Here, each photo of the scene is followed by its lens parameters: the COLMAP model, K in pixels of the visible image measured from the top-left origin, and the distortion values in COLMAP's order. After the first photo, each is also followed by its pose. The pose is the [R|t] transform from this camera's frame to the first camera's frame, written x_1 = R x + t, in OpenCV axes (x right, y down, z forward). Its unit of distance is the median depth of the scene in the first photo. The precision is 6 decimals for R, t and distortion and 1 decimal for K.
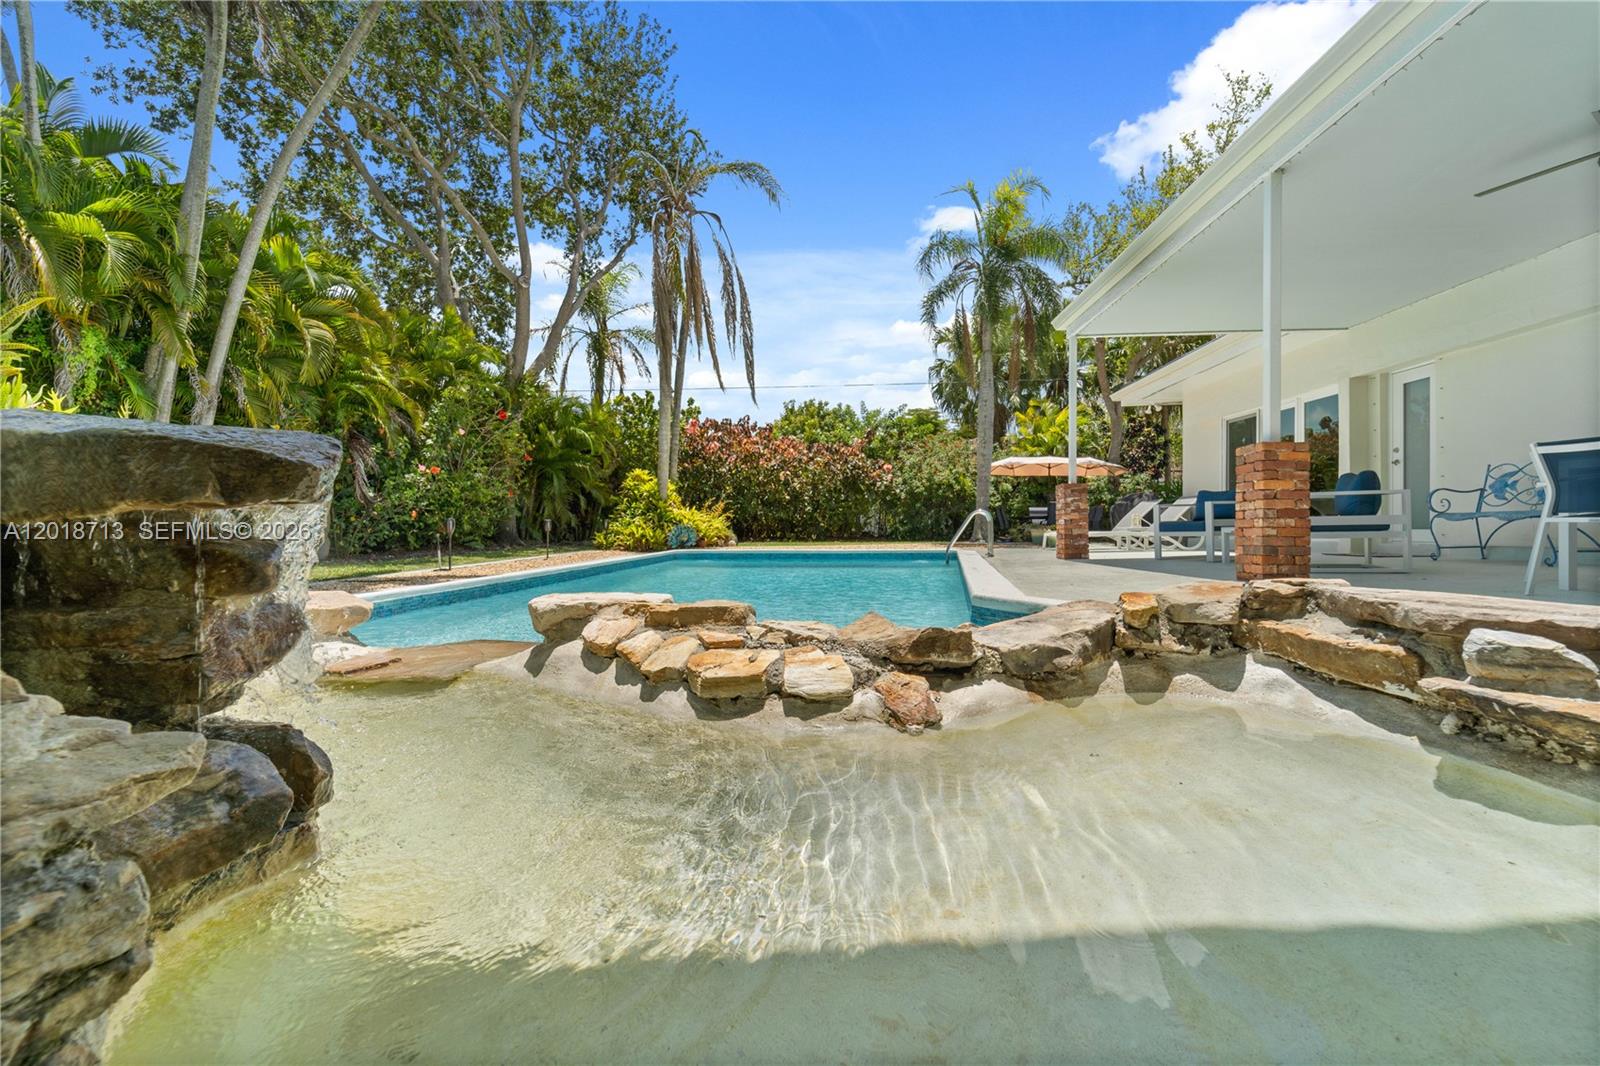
lens RADIAL K [[655.1, 0, 800.0], [0, 655.1, 533.0], [0, 0, 1]] dist [-0.000254, -0.000047]
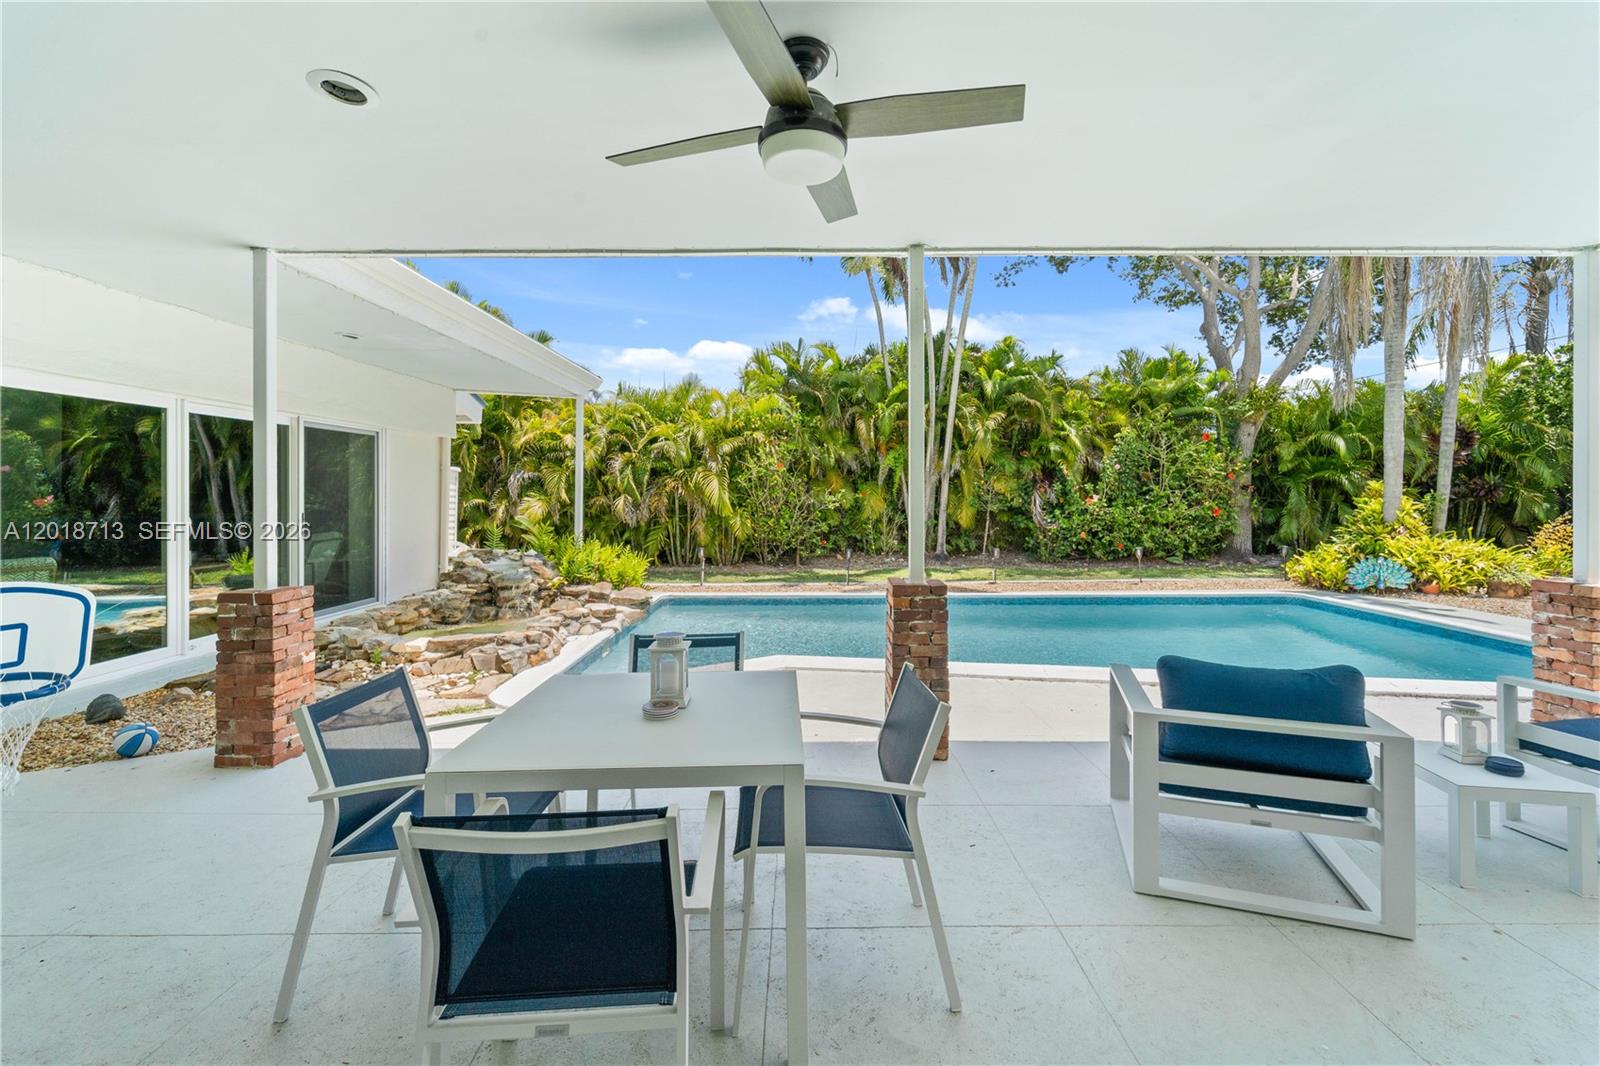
lens RADIAL K [[658.0, 0, 806.2], [0, 658.0, 496.5], [0, 0, 1]] dist [-0.000067, -0.000062]
pose [[0.097829, 0.005366, -0.995189, 0.484312], [-0.013061, 0.999906, 0.004108, -0.076809], [0.995117, 0.012597, 0.097890, 0.252647]]
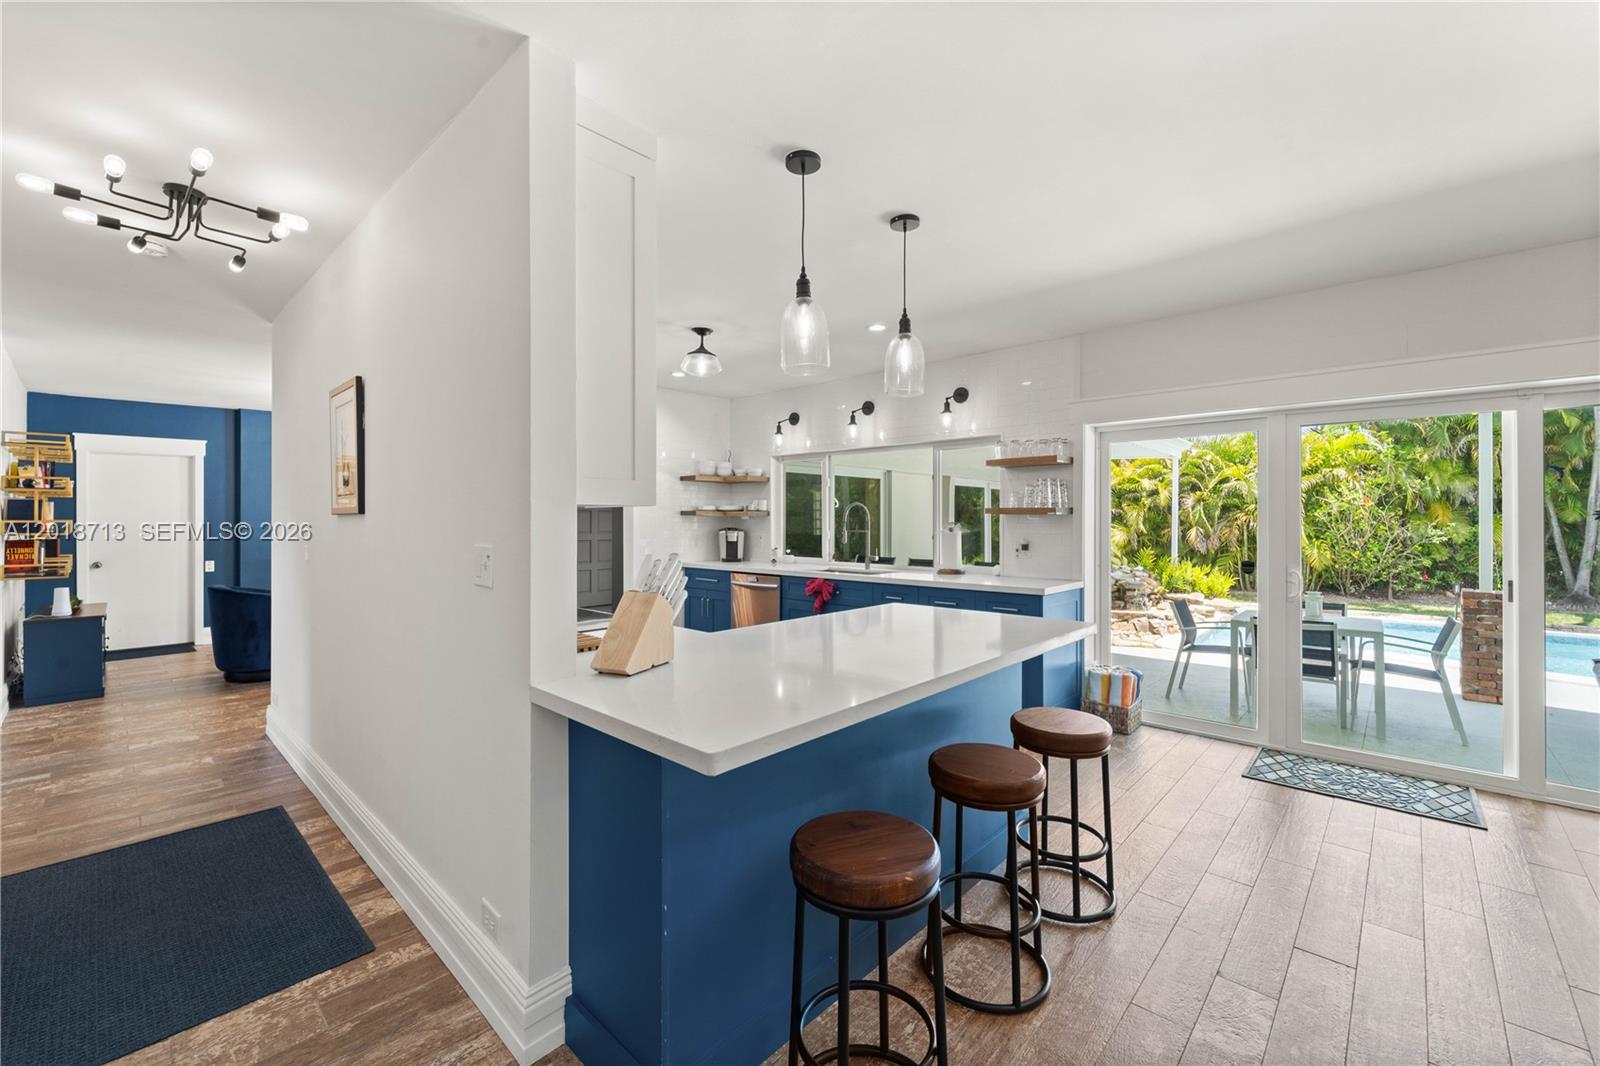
lens RADIAL K [[650.8, 0, 804.7], [0, 650.8, 518.6], [0, 0, 1]] dist [0.001489, -0.000605]
pose [[-0.605911, -0.001947, -0.795530, 0.813726], [-0.011382, 0.999916, 0.006221, -0.085485], [0.795451, 0.012824, -0.605882, 0.229902]]
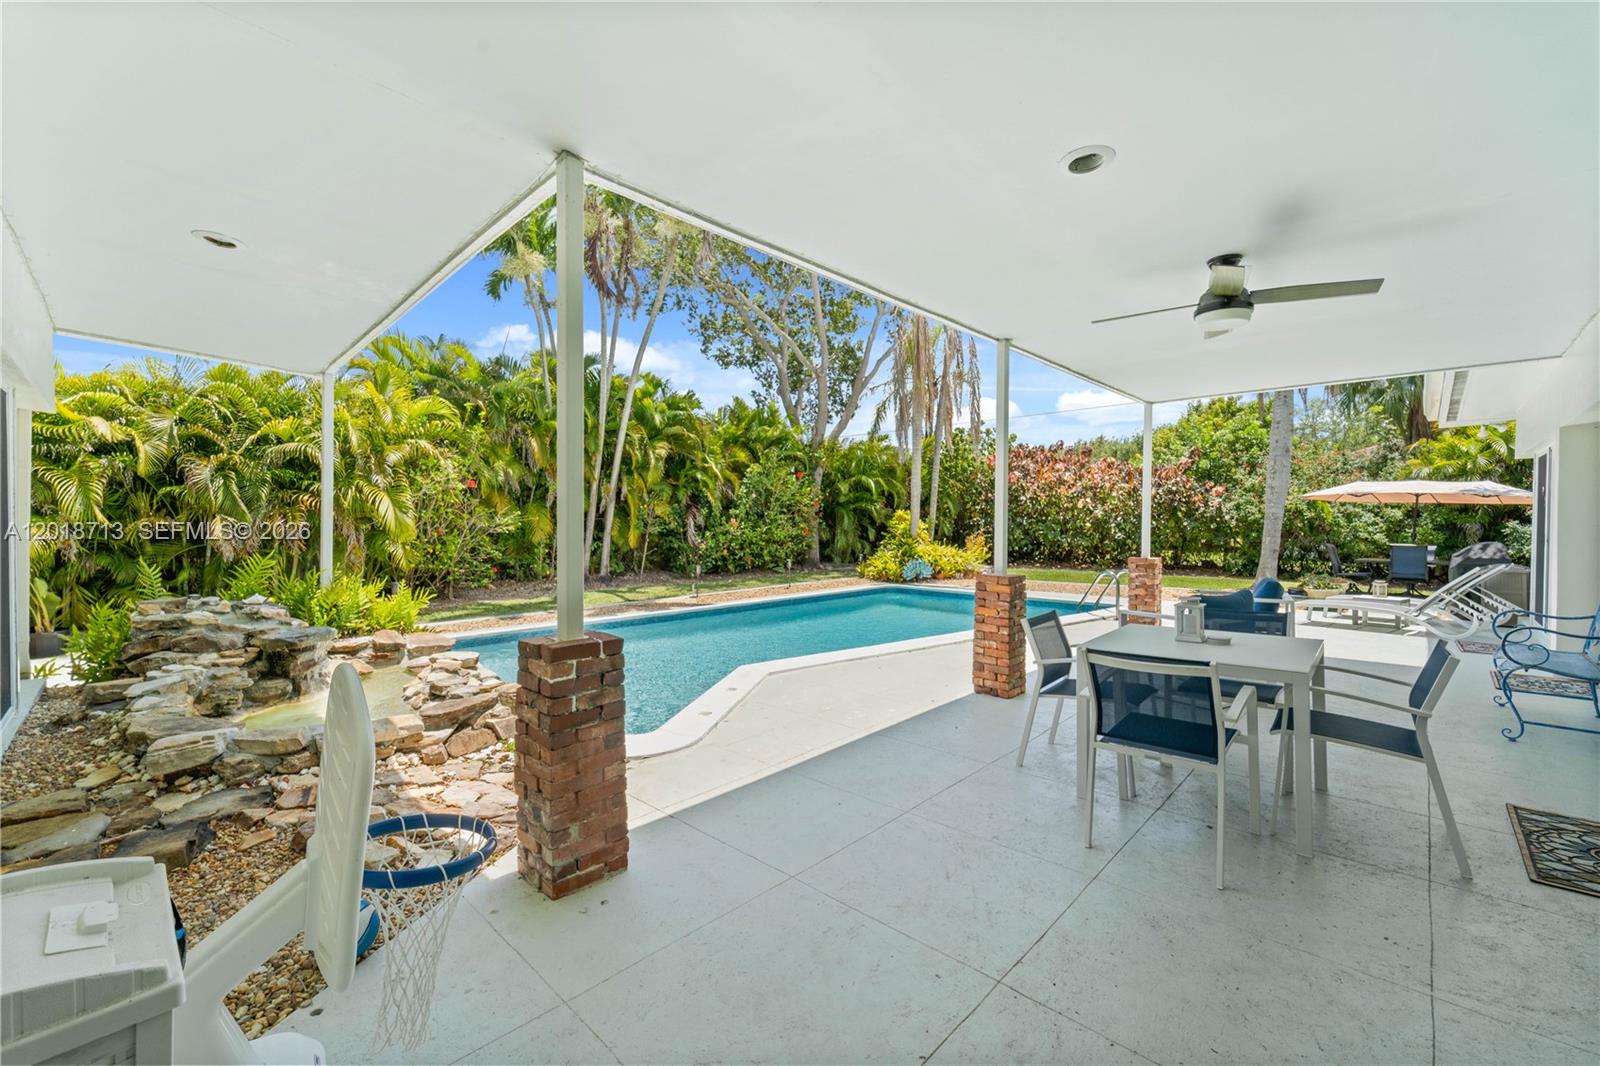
lens RADIAL K [[643.9, 0, 805.1], [0, 643.9, 524.4], [0, 0, 1]] dist [-0.001713, -0.000060]
pose [[0.778026, 0.008126, -0.628179, 0.371230], [-0.012264, 0.999922, -0.002255, -0.068887], [0.628112, 0.009458, 0.778066, -0.034202]]
